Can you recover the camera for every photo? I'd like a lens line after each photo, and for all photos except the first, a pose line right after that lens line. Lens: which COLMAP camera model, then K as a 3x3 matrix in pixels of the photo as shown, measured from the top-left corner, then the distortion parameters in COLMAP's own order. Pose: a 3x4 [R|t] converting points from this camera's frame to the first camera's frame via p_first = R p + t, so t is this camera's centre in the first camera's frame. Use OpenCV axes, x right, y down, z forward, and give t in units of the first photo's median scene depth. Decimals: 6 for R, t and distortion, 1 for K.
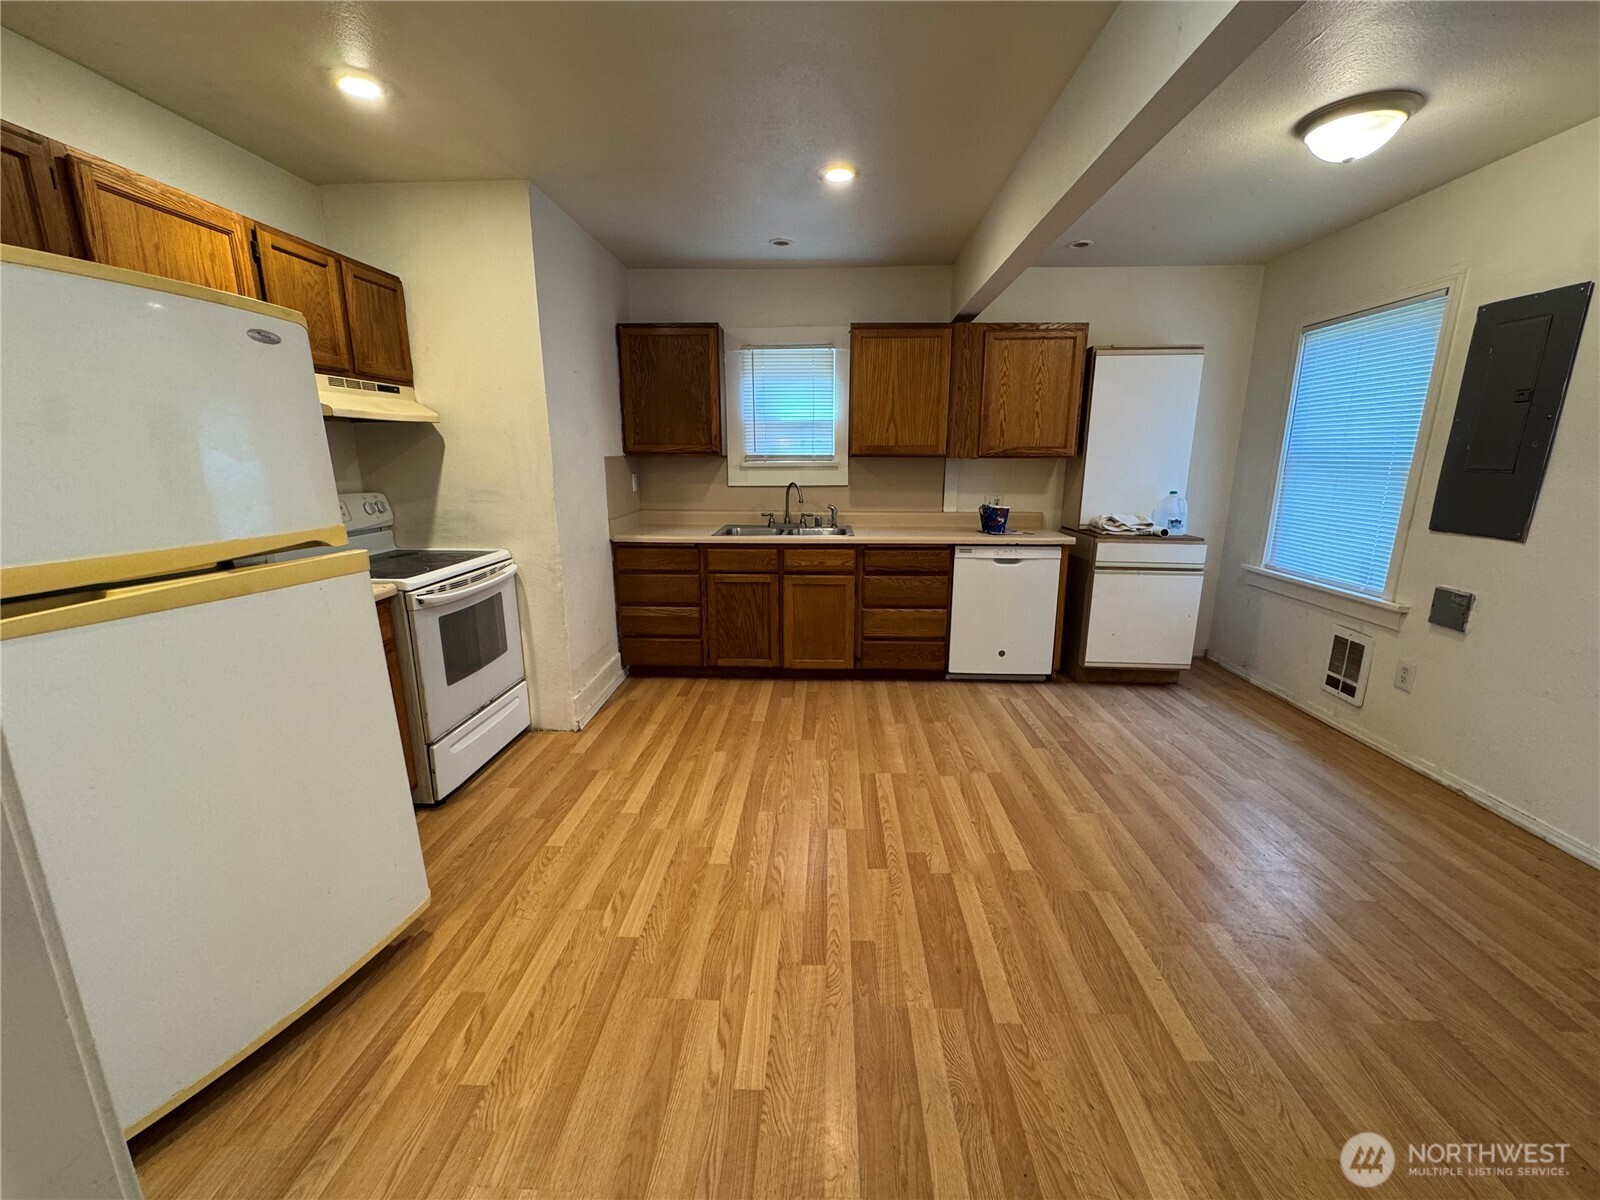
lens RADIAL K [[648.0, 0, 800.0], [0, 648.0, 600.0], [0, 0, 1]] dist [-0.003158, -0.000103]
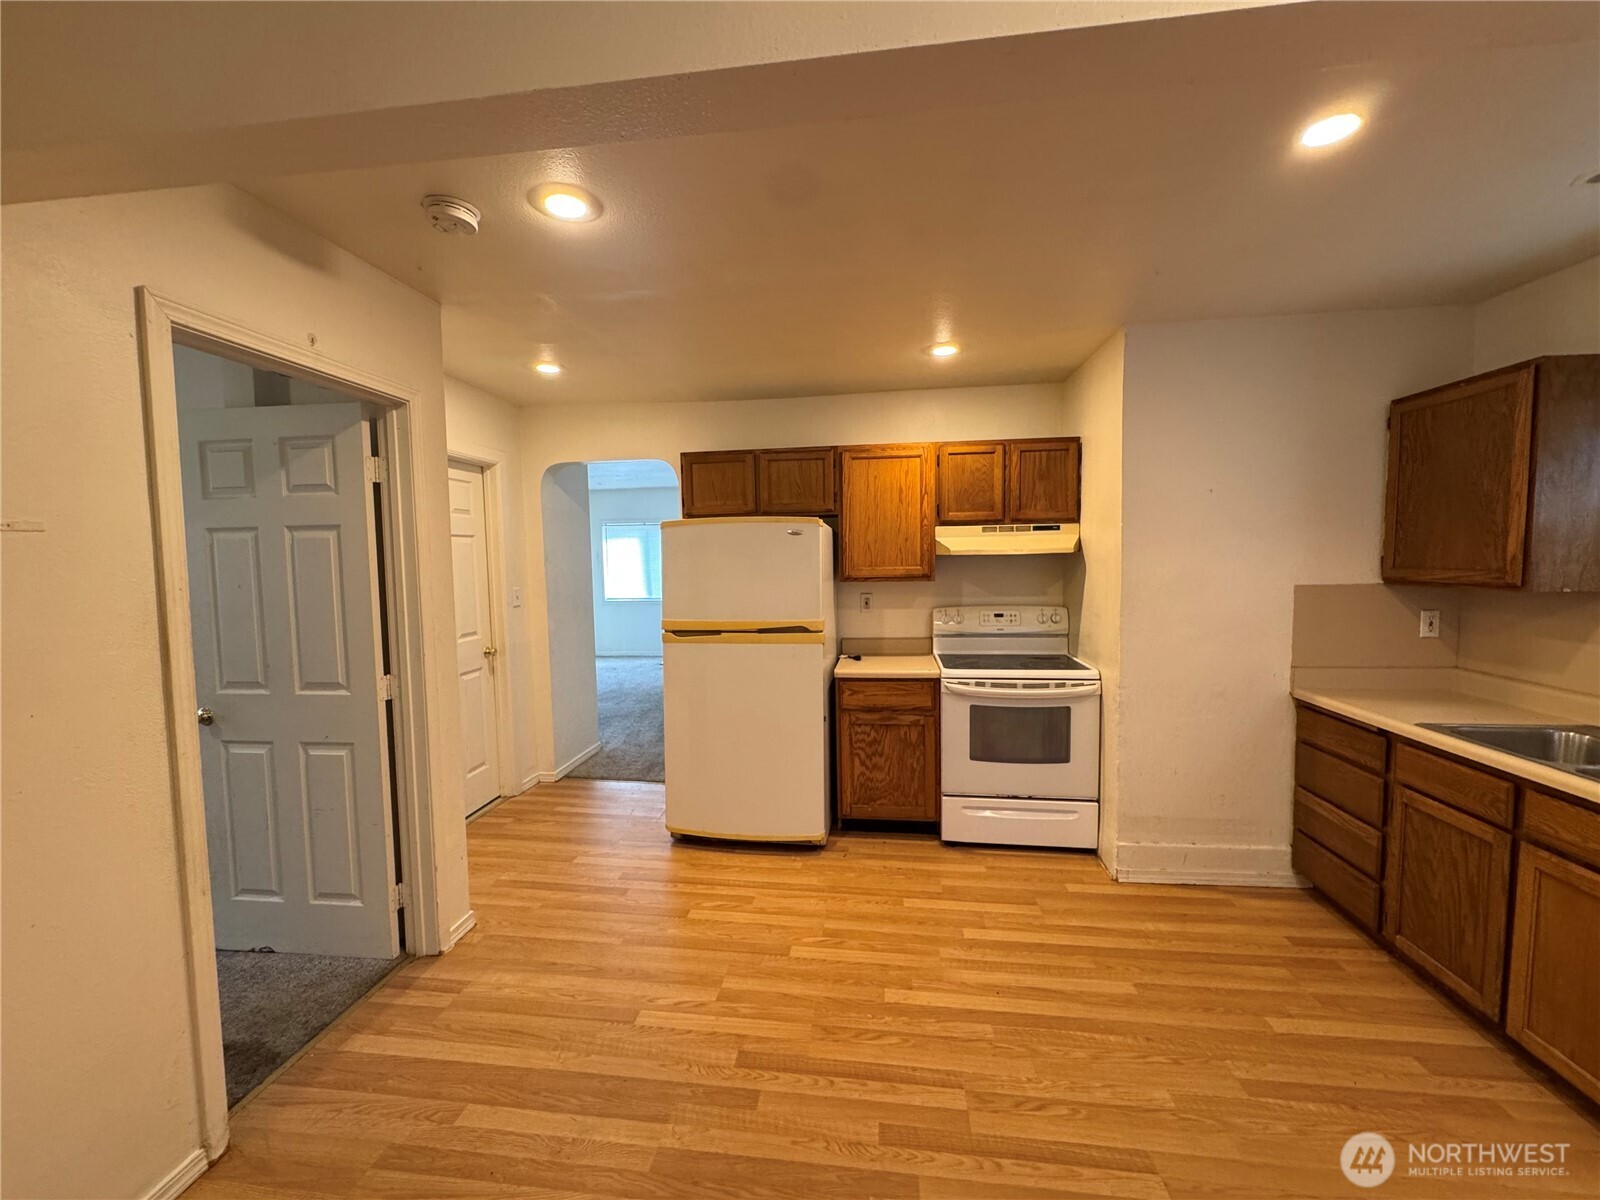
lens RADIAL K [[637.1, 0, 800.0], [0, 637.1, 600.0], [0, 0, 1]] dist [-0.003241, -0.000237]
pose [[-0.081720, 0.070312, -0.994172, 0.490295], [-0.208338, 0.974266, 0.086029, -0.146741], [0.974637, 0.214154, -0.064969, 0.481063]]
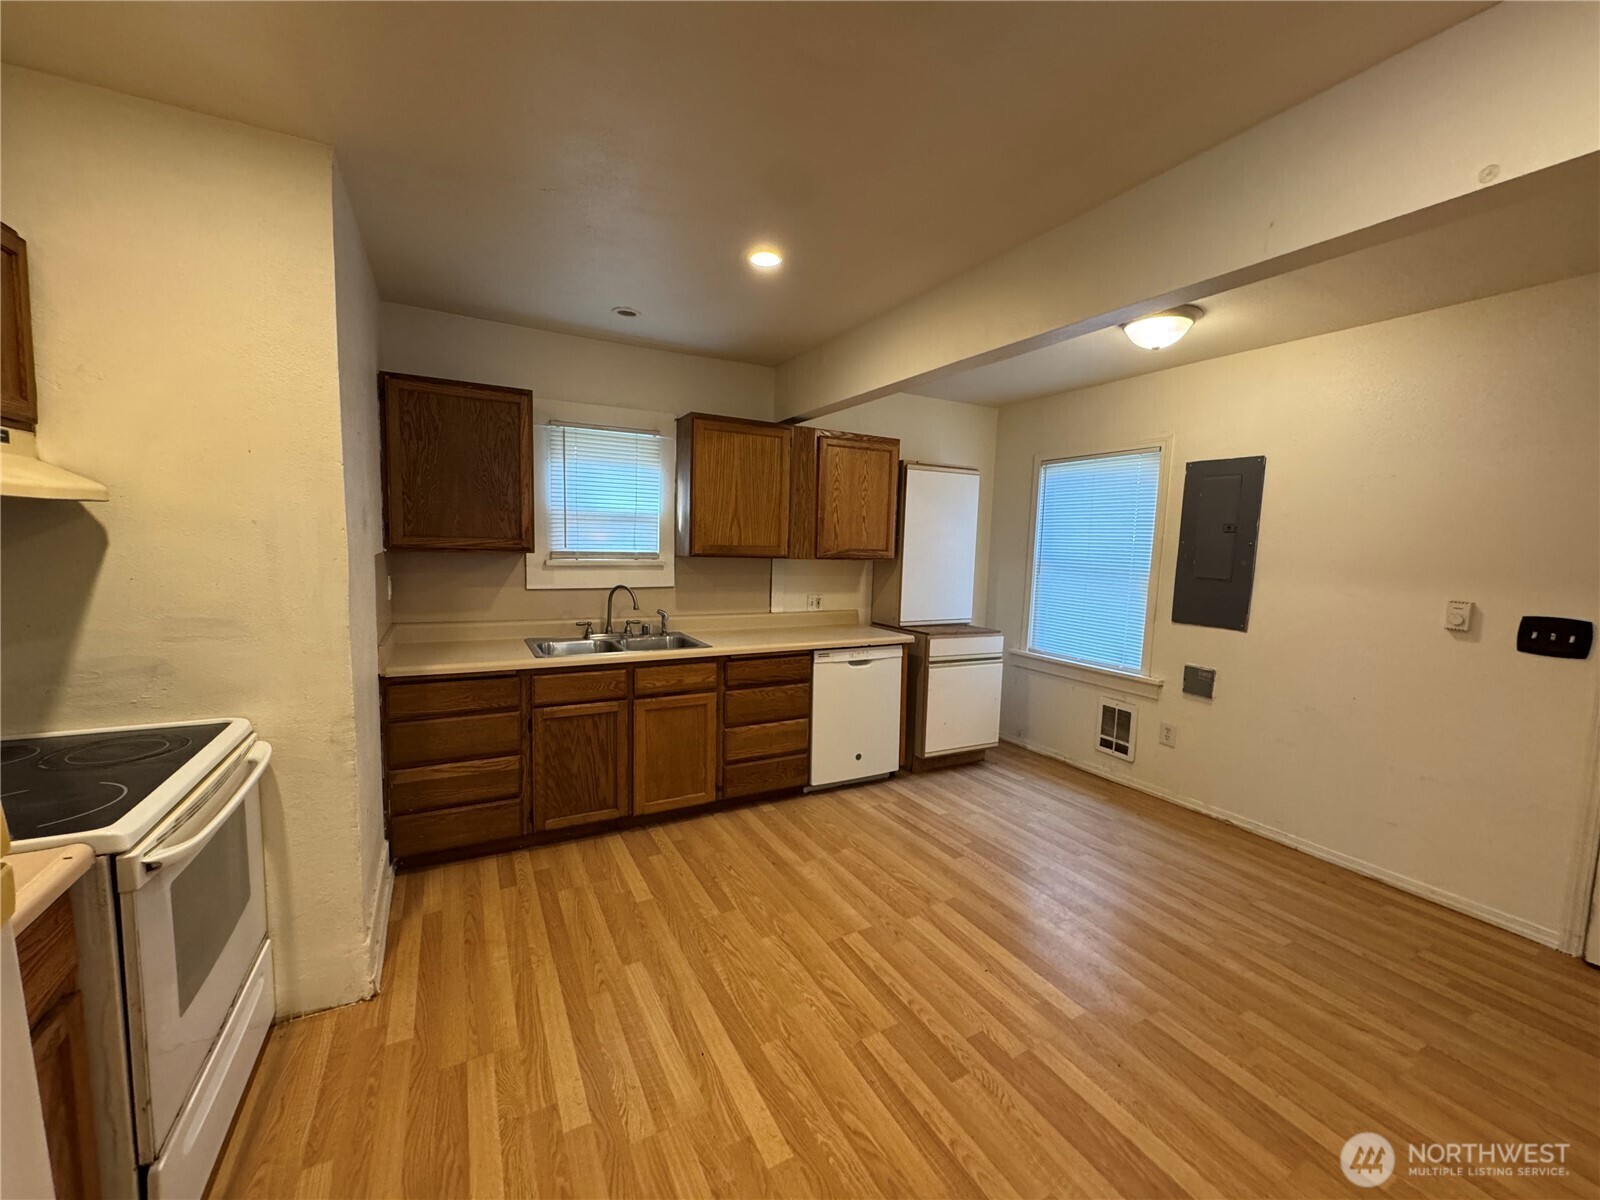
lens RADIAL K [[637.1, 0, 800.0], [0, 637.1, 600.0], [0, 0, 1]] dist [-0.003241, -0.000237]
pose [[0.856258, -0.025254, 0.515930, -0.263853], [0.086595, 0.991687, -0.095174, -0.071060], [-0.509237, 0.126170, 0.851327, 0.203487]]
